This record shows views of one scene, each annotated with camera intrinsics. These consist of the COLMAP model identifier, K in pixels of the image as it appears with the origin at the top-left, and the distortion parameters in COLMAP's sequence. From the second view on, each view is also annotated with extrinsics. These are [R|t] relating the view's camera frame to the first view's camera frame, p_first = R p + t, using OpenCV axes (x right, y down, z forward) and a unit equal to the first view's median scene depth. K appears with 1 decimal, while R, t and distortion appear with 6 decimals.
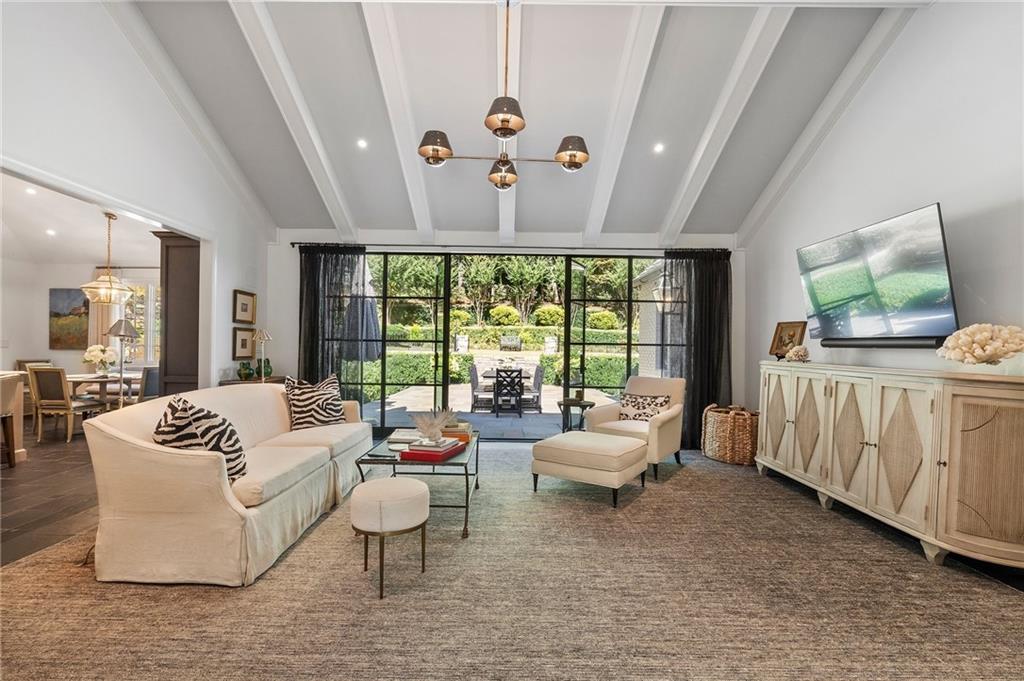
lens RADIAL K [[470.8, 0, 506.1], [0, 470.8, 349.1], [0, 0, 1]] dist [-0.001483, -0.000084]
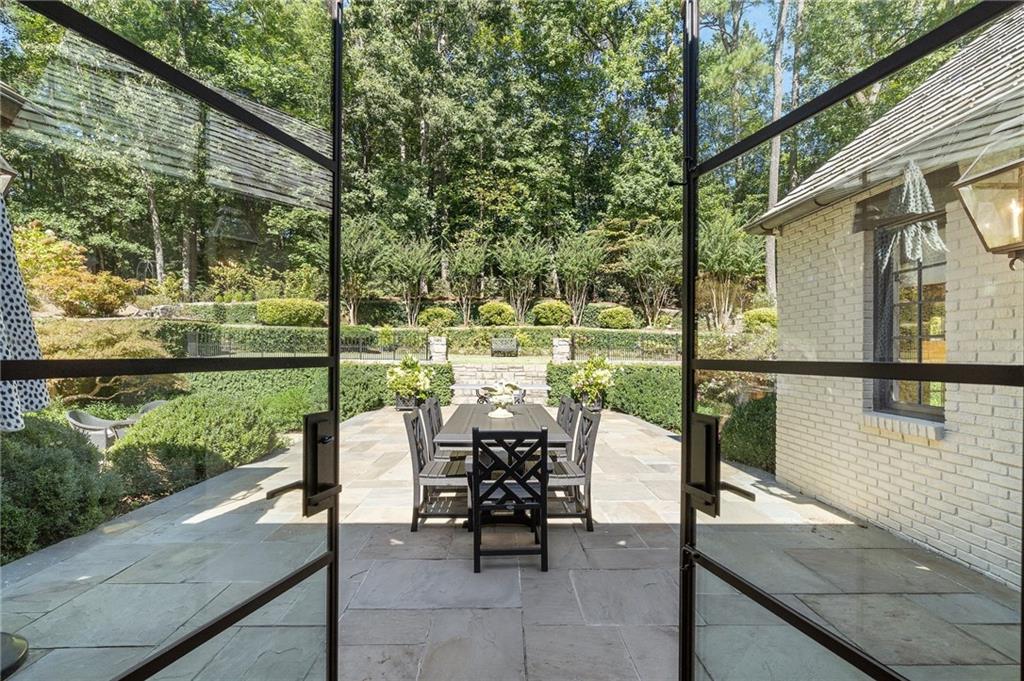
lens RADIAL K [[470.8, 0, 506.1], [0, 470.8, 349.1], [0, 0, 1]] dist [-0.001483, -0.000084]
pose [[0.999840, -0.009394, 0.015214, 0.001527], [0.009471, 0.999943, -0.005005, -0.022828], [-0.015166, 0.005148, 0.999872, 0.977663]]
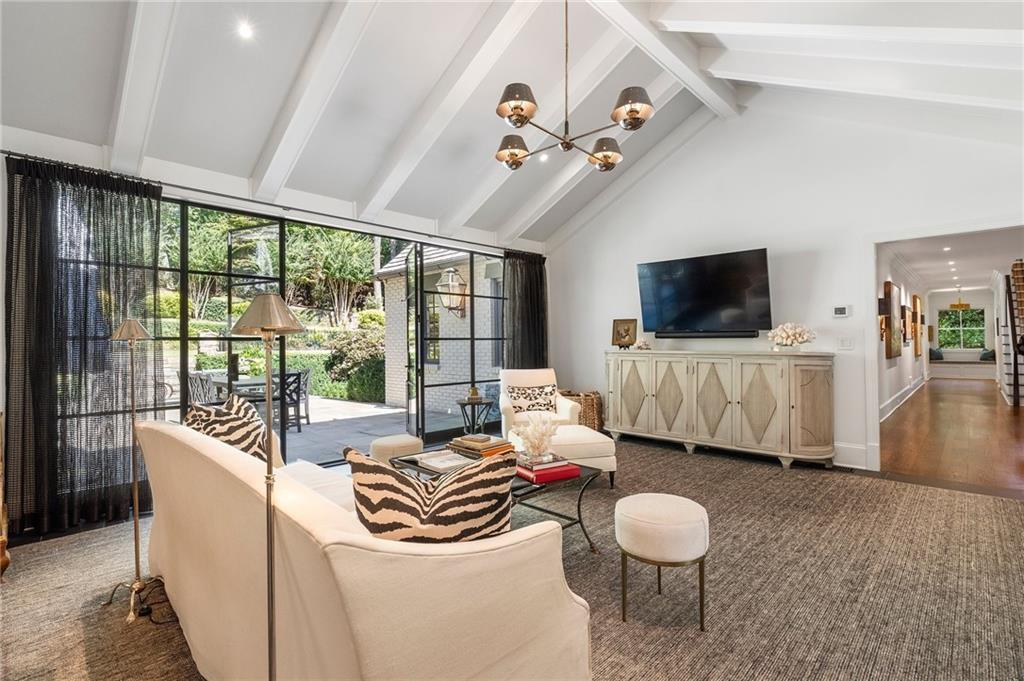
lens RADIAL K [[479.6, 0, 512.0], [0, 479.6, 340.5], [0, 0, 1]] dist [-0.000276, 0.000560]
pose [[0.692861, -0.016311, 0.720886, -0.457050], [0.022202, 0.999753, 0.001283, -0.006903], [-0.720729, 0.015116, 0.693052, 0.252738]]
